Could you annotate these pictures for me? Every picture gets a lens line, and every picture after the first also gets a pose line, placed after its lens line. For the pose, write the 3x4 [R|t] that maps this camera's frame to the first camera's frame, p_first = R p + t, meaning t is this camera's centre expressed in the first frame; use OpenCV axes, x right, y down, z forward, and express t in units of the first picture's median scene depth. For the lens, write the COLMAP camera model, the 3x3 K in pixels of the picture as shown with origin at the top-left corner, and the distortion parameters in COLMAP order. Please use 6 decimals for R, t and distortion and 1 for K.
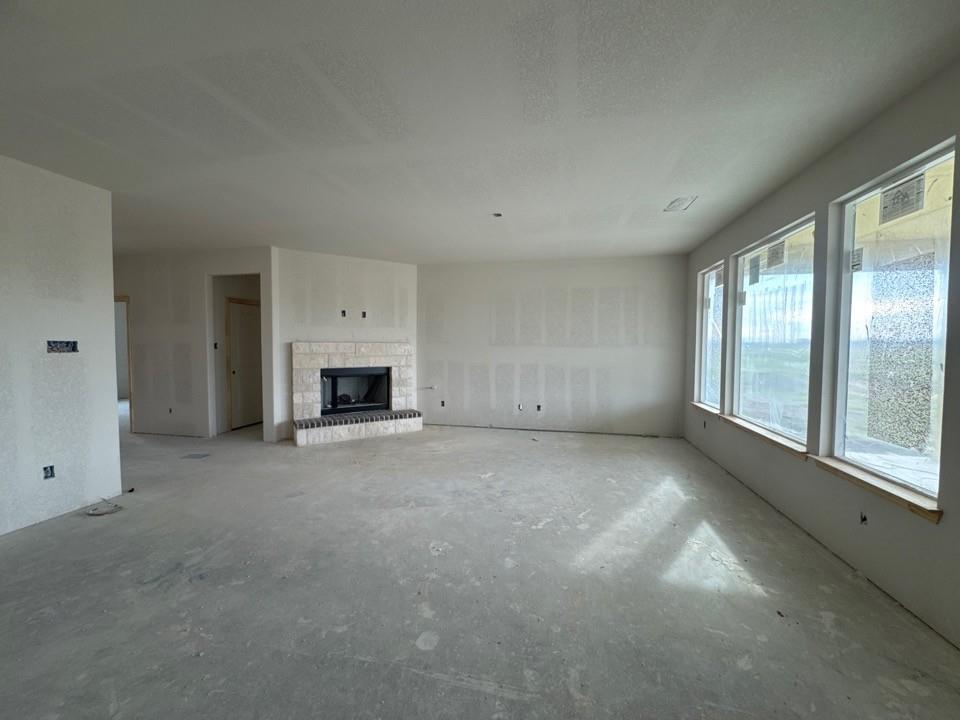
lens RADIAL K [[383.1, 0, 480.0], [0, 383.1, 360.0], [0, 0, 1]] dist [0.000089, -0.000045]
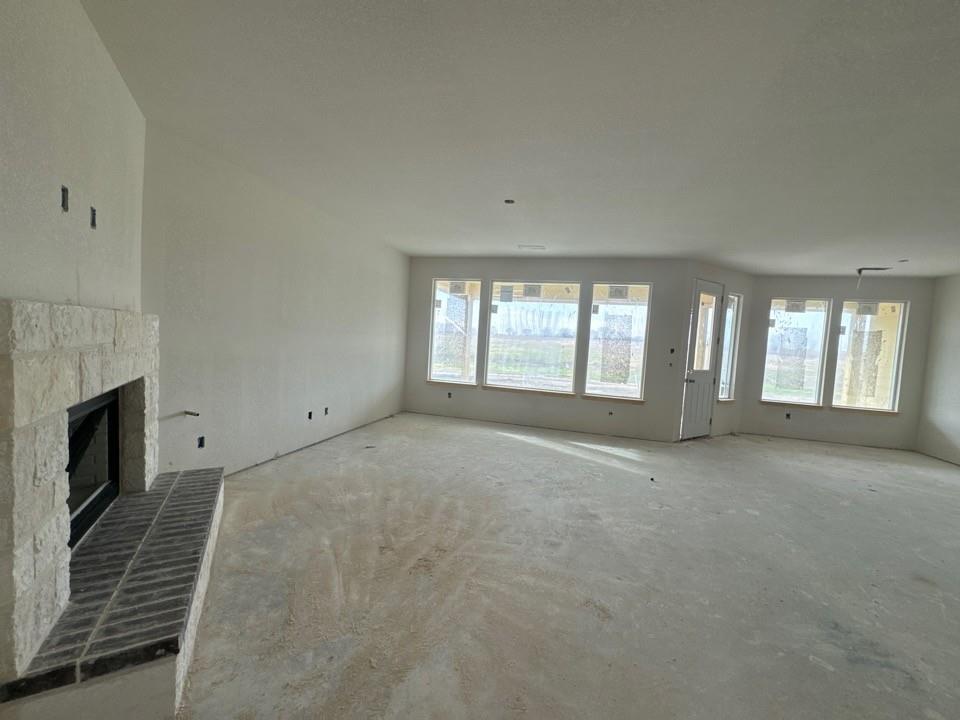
lens RADIAL K [[383.1, 0, 480.0], [0, 383.1, 360.0], [0, 0, 1]] dist [0.000089, -0.000045]
pose [[0.045036, -0.053936, 0.997528, -1.625664], [-0.019914, 0.998295, 0.054876, -0.072170], [-0.998787, -0.022336, 0.043885, 1.810962]]
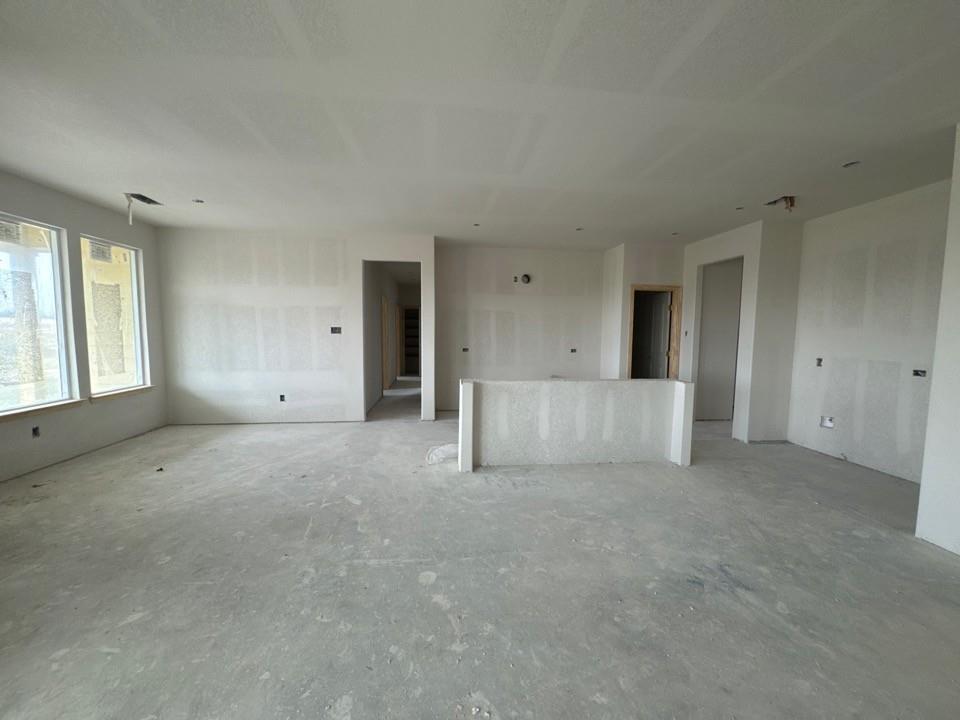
lens RADIAL K [[383.1, 0, 480.0], [0, 383.1, 360.0], [0, 0, 1]] dist [0.000089, -0.000045]
pose [[-0.948890, 0.013824, -0.315304, 0.060791], [-0.024318, 0.992868, 0.116712, -0.071845], [0.314669, 0.118415, -0.941786, 1.677267]]
